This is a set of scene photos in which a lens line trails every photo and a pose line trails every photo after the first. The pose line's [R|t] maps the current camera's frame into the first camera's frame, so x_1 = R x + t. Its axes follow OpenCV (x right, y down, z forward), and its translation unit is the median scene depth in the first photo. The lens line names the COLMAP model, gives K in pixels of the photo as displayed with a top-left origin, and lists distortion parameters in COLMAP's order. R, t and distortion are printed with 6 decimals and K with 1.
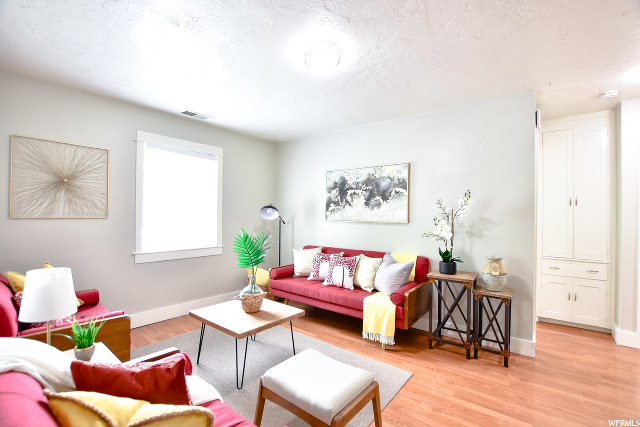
lens RADIAL K [[286.7, 0, 319.8], [0, 286.7, 213.5], [0, 0, 1]] dist [-0.025140, 0.001657]
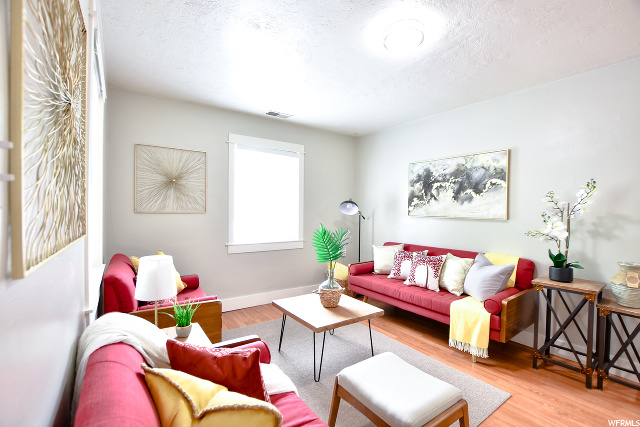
lens RADIAL K [[286.7, 0, 319.9], [0, 286.7, 214.0], [0, 0, 1]] dist [-0.025140, 0.001657]
pose [[0.960800, 0.004219, -0.277211, 0.004958], [0.000581, 0.999851, 0.017230, 0.002179], [0.277242, -0.016716, 0.960655, 0.030076]]
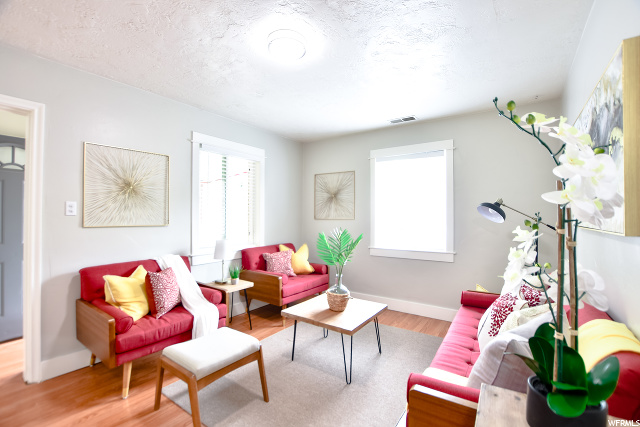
lens RADIAL K [[286.7, 0, 321.9], [0, 286.7, 213.9], [0, 0, 1]] dist [-0.025140, 0.001657]
pose [[0.083461, -0.022198, -0.996264, 0.701097], [0.002196, 0.999754, -0.022092, 0.021762], [0.996509, -0.000344, 0.083489, 0.774765]]
